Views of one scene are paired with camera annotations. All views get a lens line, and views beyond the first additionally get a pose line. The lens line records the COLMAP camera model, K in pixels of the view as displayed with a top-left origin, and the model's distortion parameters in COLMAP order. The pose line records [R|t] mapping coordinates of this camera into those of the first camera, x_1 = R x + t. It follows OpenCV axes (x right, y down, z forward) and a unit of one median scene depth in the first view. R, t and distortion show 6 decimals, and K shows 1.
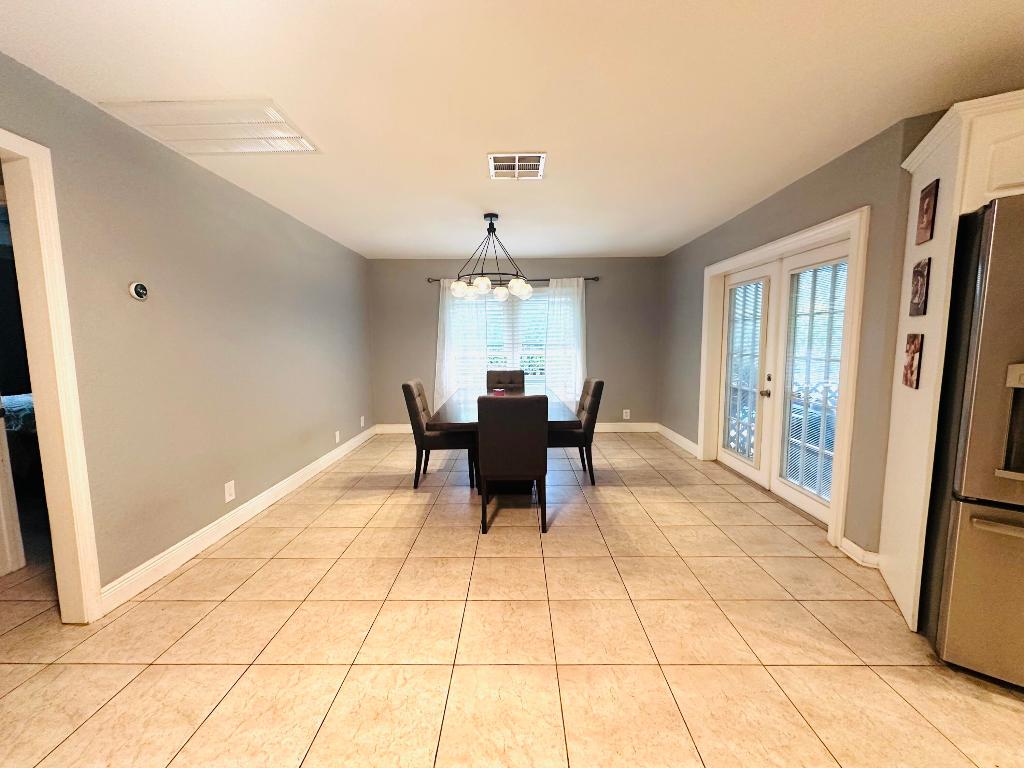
lens RADIAL K [[407.3, 0, 511.1], [0, 407.3, 384.5], [0, 0, 1]] dist [-0.002045, 0.000561]
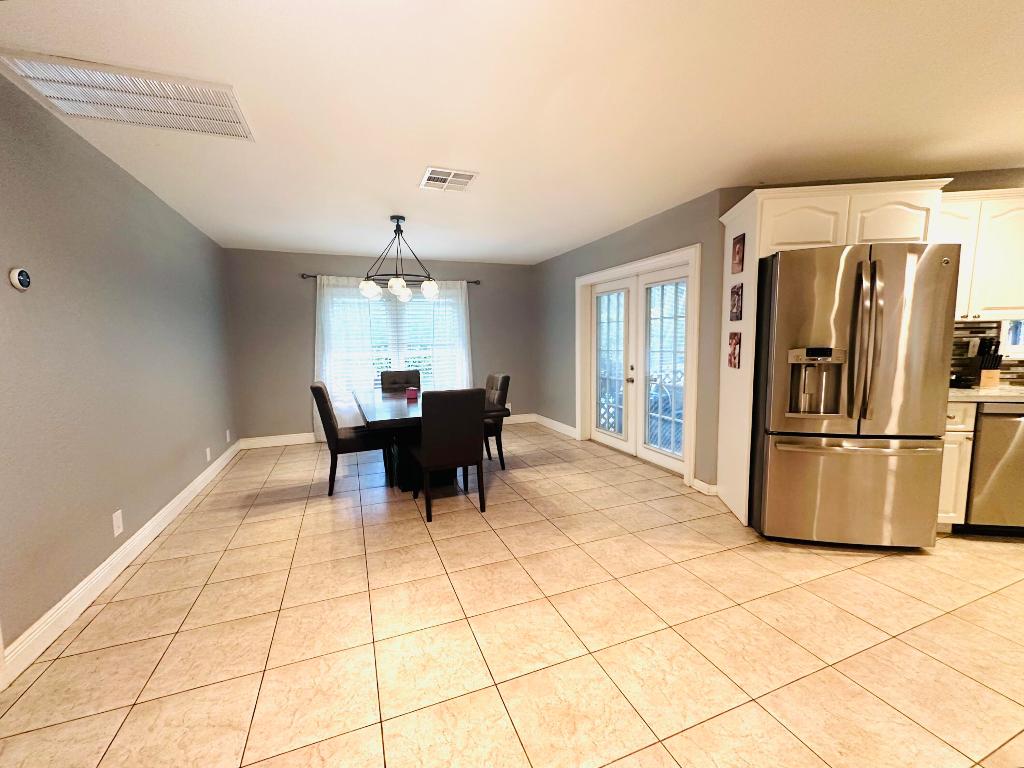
lens RADIAL K [[420.0, 0, 512.0], [0, 420.0, 384.0], [0, 0, 1]] dist [-0.002099, -0.000067]
pose [[0.926814, -0.045421, 0.372763, -0.254312], [0.048278, 0.998833, 0.001670, 0.017133], [-0.372403, 0.016448, 0.927925, -0.096545]]
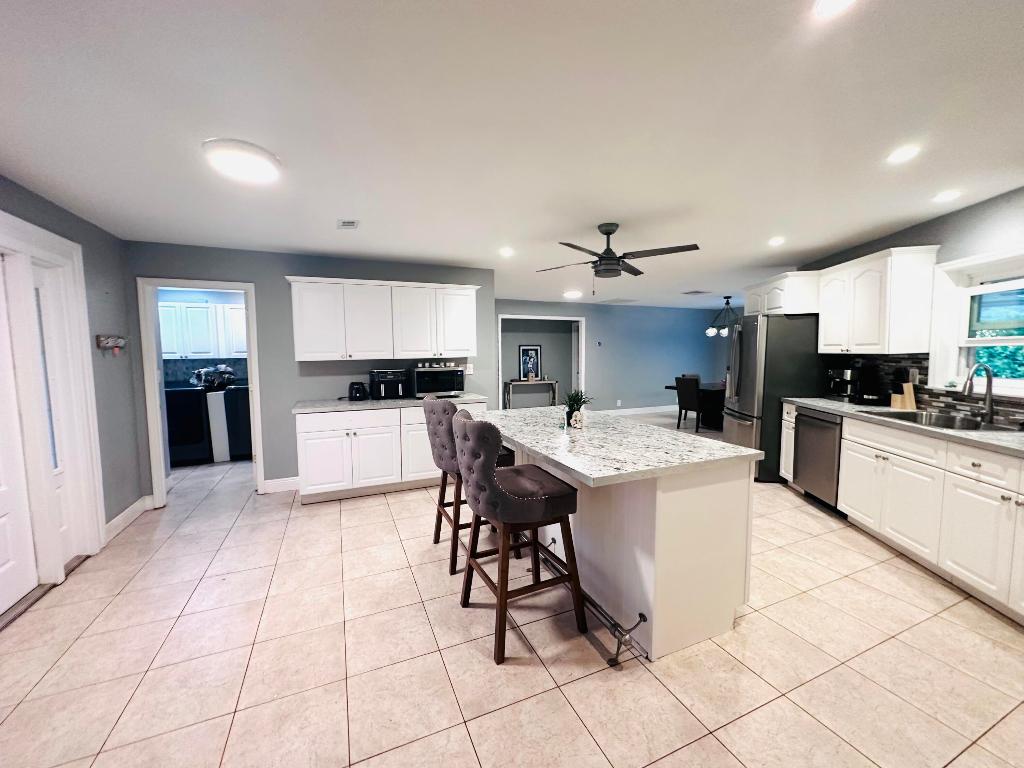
lens RADIAL K [[407.3, 0, 511.1], [0, 407.3, 384.5], [0, 0, 1]] dist [-0.002045, 0.000561]
pose [[0.408336, 0.074412, -0.909794, 1.869923], [-0.092105, 0.994944, 0.040038, 0.068887], [0.908173, 0.067448, 0.413125, -1.102167]]
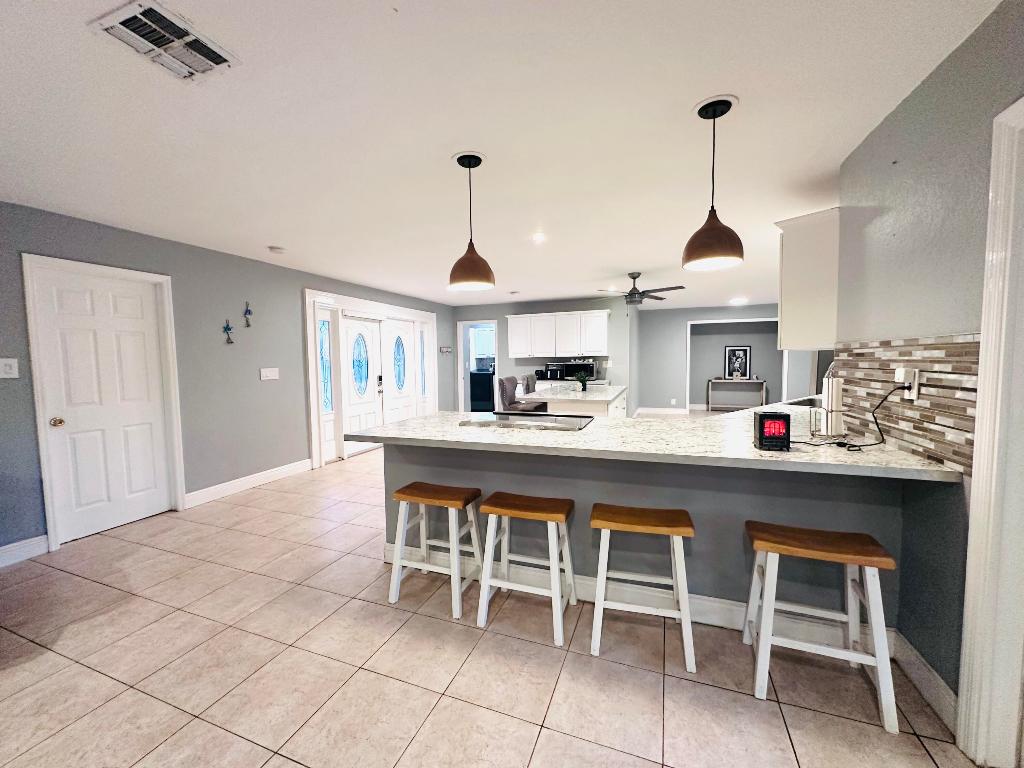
lens RADIAL K [[407.3, 0, 511.1], [0, 407.3, 384.5], [0, 0, 1]] dist [-0.002045, 0.000561]
pose [[-0.343490, 0.070848, -0.936480, 2.884319], [-0.087532, 0.990395, 0.107033, -0.005213], [0.935068, 0.118737, -0.333989, -0.242540]]
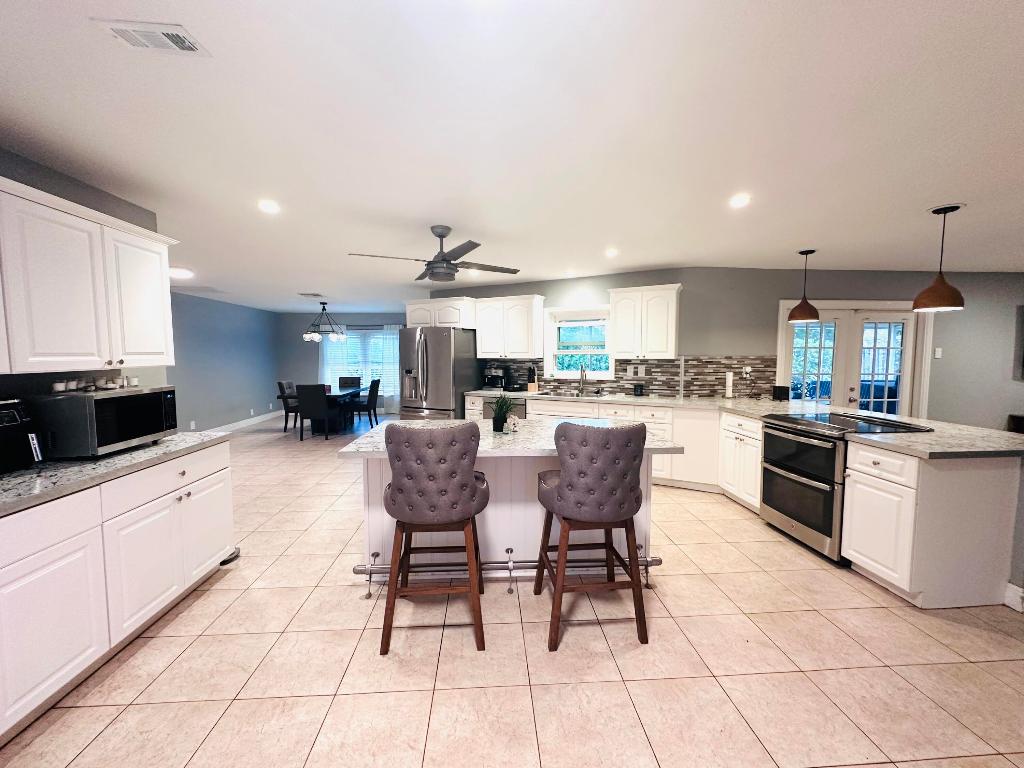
lens RADIAL K [[407.3, 0, 511.1], [0, 407.3, 384.5], [0, 0, 1]] dist [-0.002045, 0.000561]
pose [[0.997157, -0.001301, 0.075338, 0.998815], [0.003891, 0.999406, -0.034243, 0.115144], [-0.075249, 0.034439, 0.996570, -1.534916]]
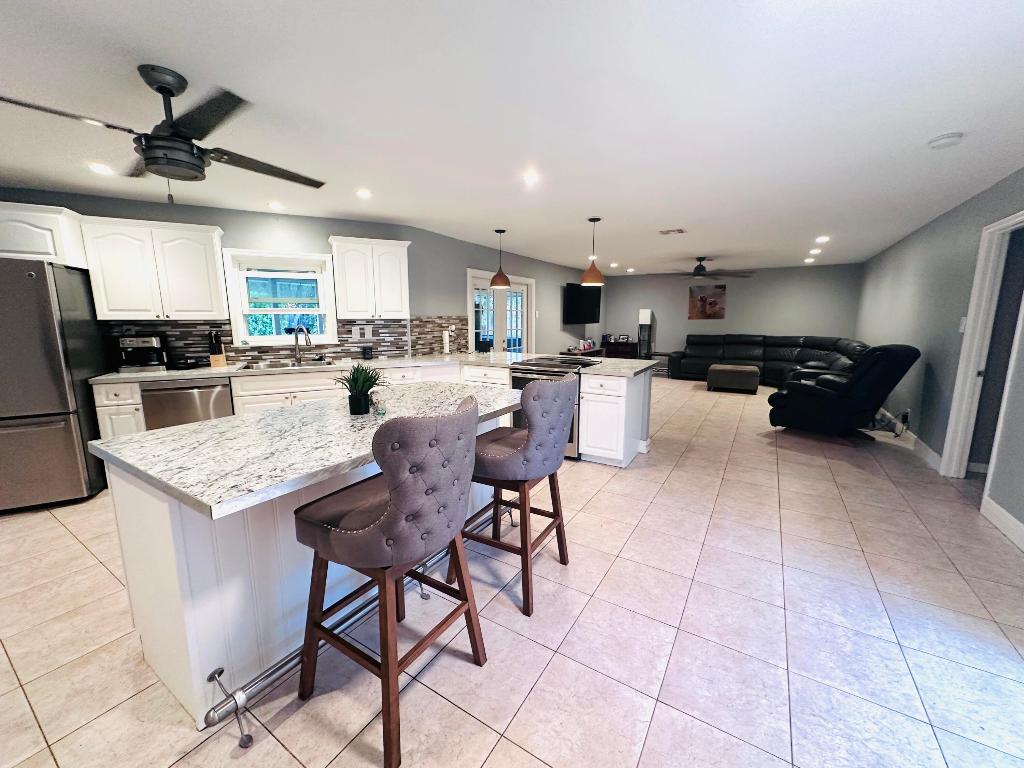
lens RADIAL K [[407.3, 0, 511.1], [0, 407.3, 384.5], [0, 0, 1]] dist [-0.002045, 0.000561]
pose [[0.519789, -0.135131, 0.843540, 0.577505], [0.091211, 0.990545, 0.102476, 0.091447], [-0.849412, 0.023674, 0.527200, -1.168749]]
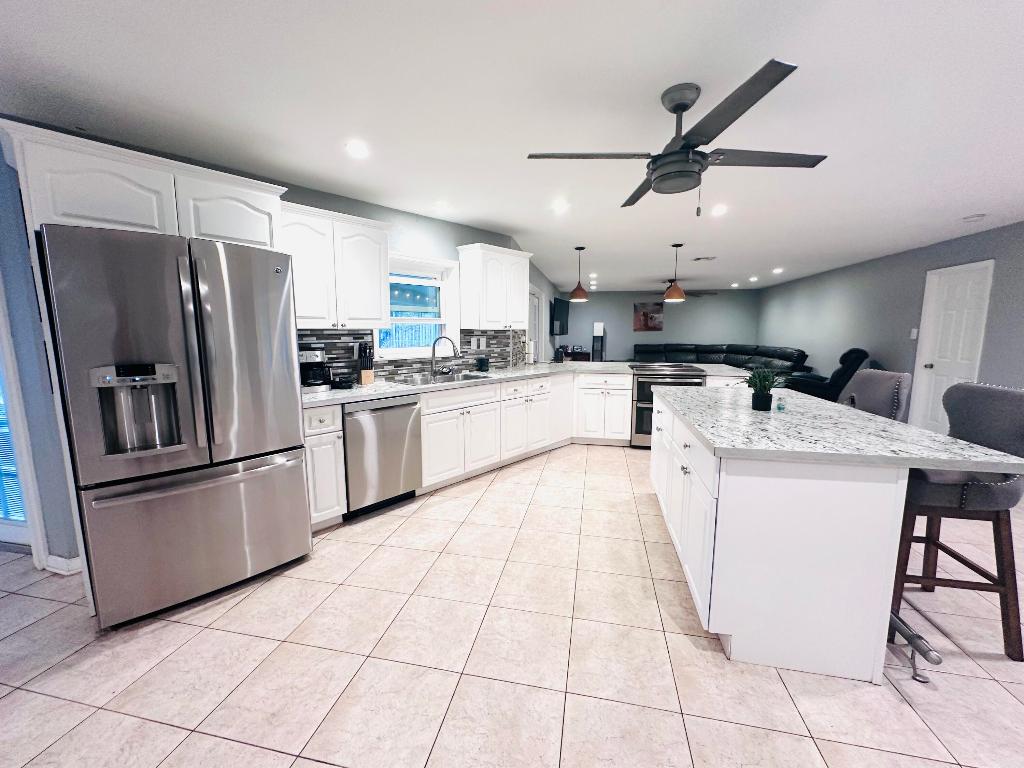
lens RADIAL K [[407.3, 0, 511.1], [0, 407.3, 384.5], [0, 0, 1]] dist [-0.002045, 0.000561]
pose [[0.193741, -0.124900, 0.973070, 0.147375], [0.105156, 0.988792, 0.105981, -0.000040], [-0.975401, 0.081791, 0.204703, -0.231116]]
